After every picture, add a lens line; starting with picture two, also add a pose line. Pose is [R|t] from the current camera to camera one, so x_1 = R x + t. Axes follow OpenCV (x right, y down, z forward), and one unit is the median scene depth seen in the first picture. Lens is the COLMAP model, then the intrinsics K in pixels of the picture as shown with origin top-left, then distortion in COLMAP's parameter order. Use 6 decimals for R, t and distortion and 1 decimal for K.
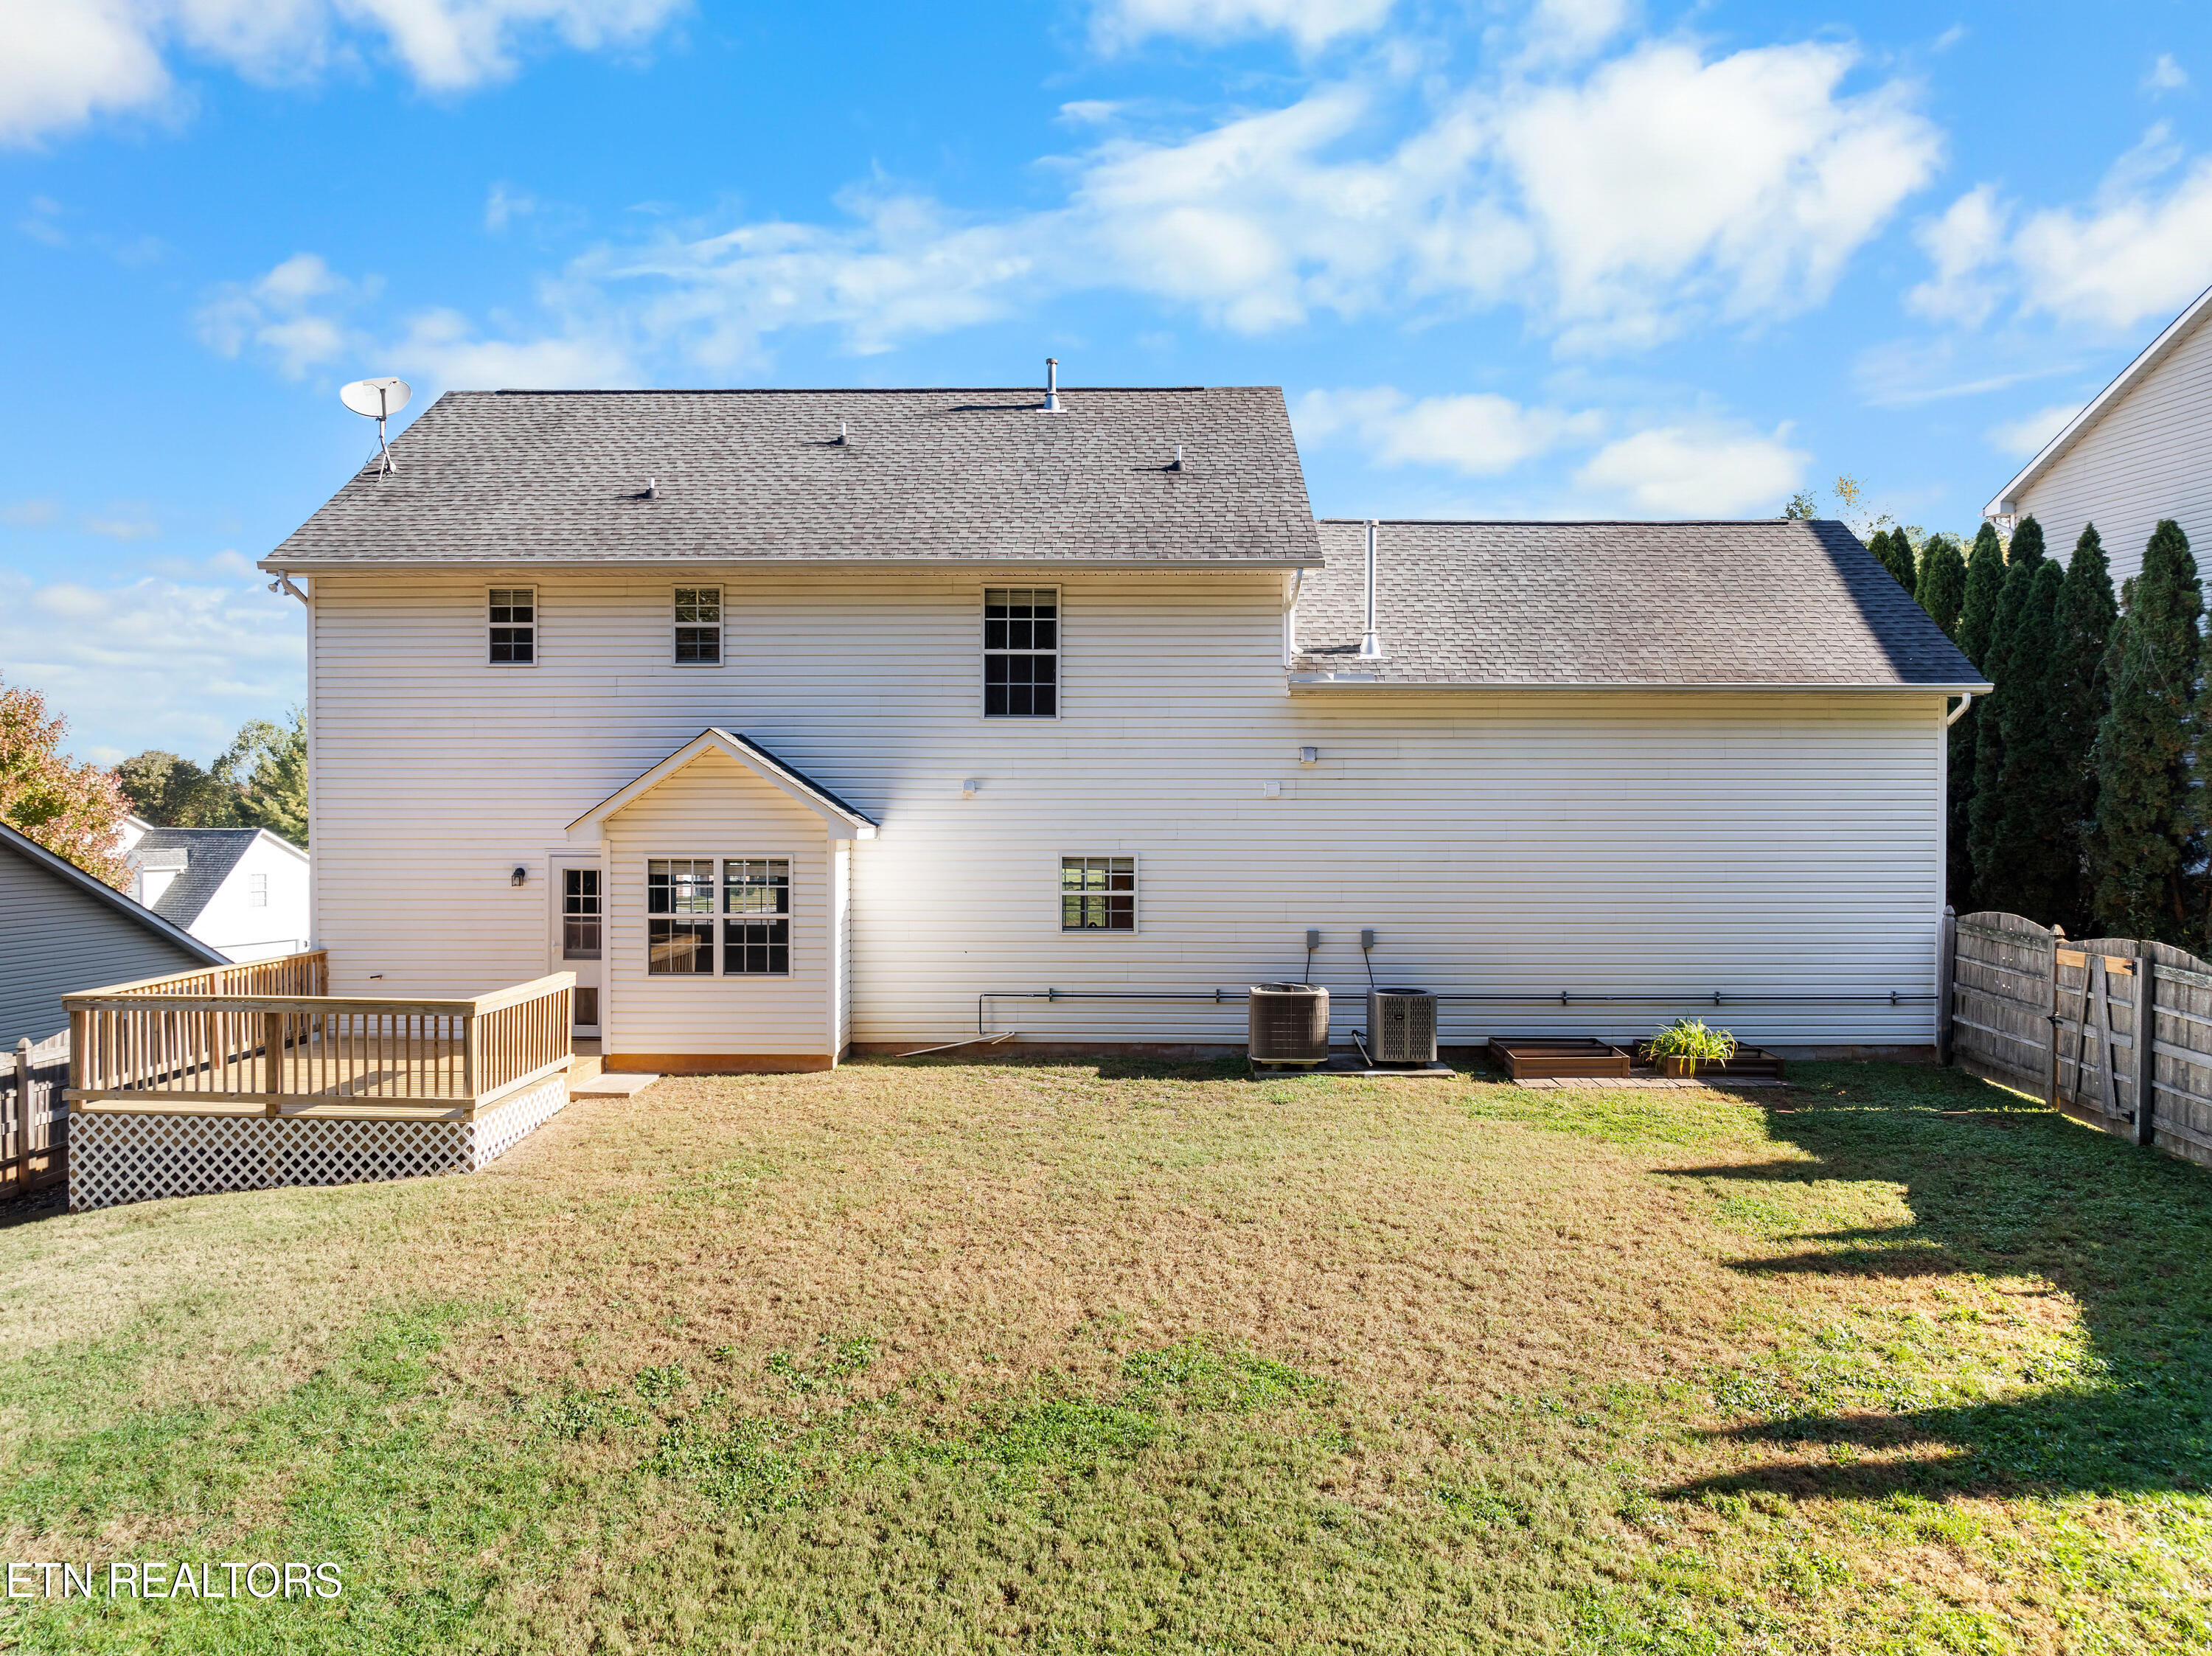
lens RADIAL K [[1568.1, 0, 1117.5], [0, 1568.1, 837.3], [0, 0, 1]] dist [-0.043401, 0.012178]
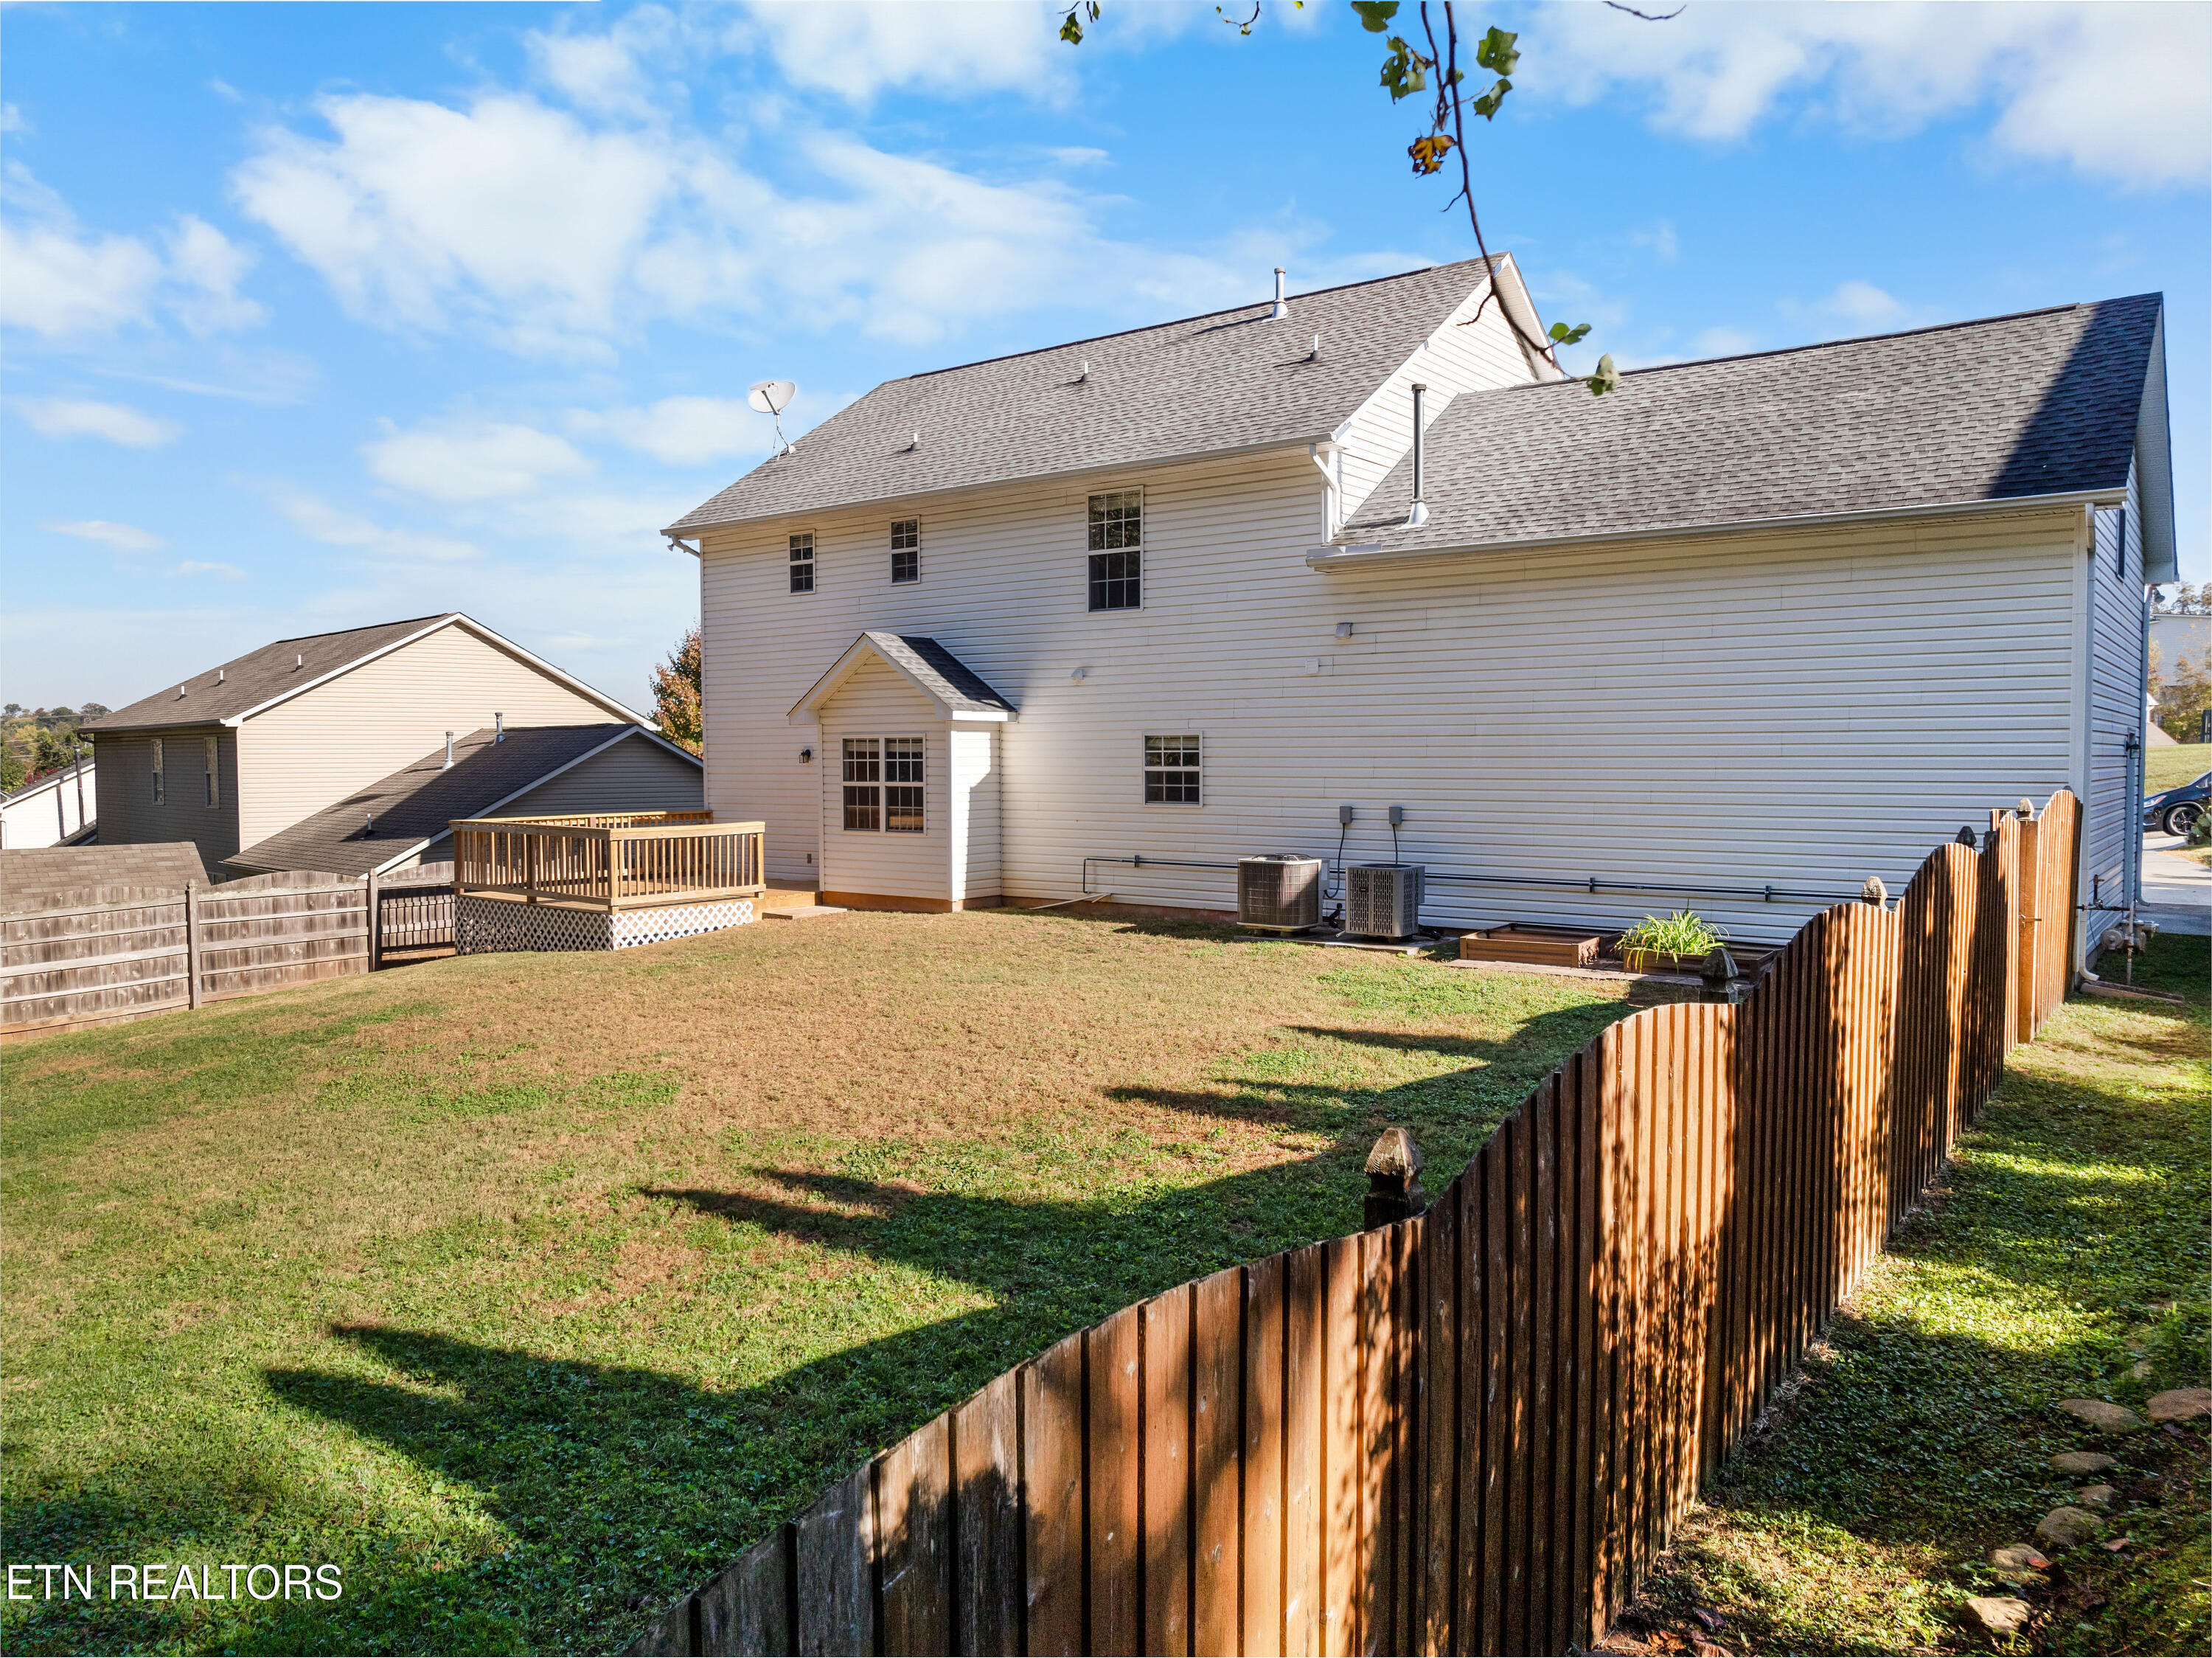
lens RADIAL K [[1568.3, 0, 1117.2], [0, 1568.3, 831.4], [0, 0, 1]] dist [-0.043401, 0.012178]
pose [[0.799515, 0.024552, -0.600144, 0.610387], [-0.006592, 0.999463, 0.032106, 0.044549], [0.600610, -0.021713, 0.799247, 0.110427]]
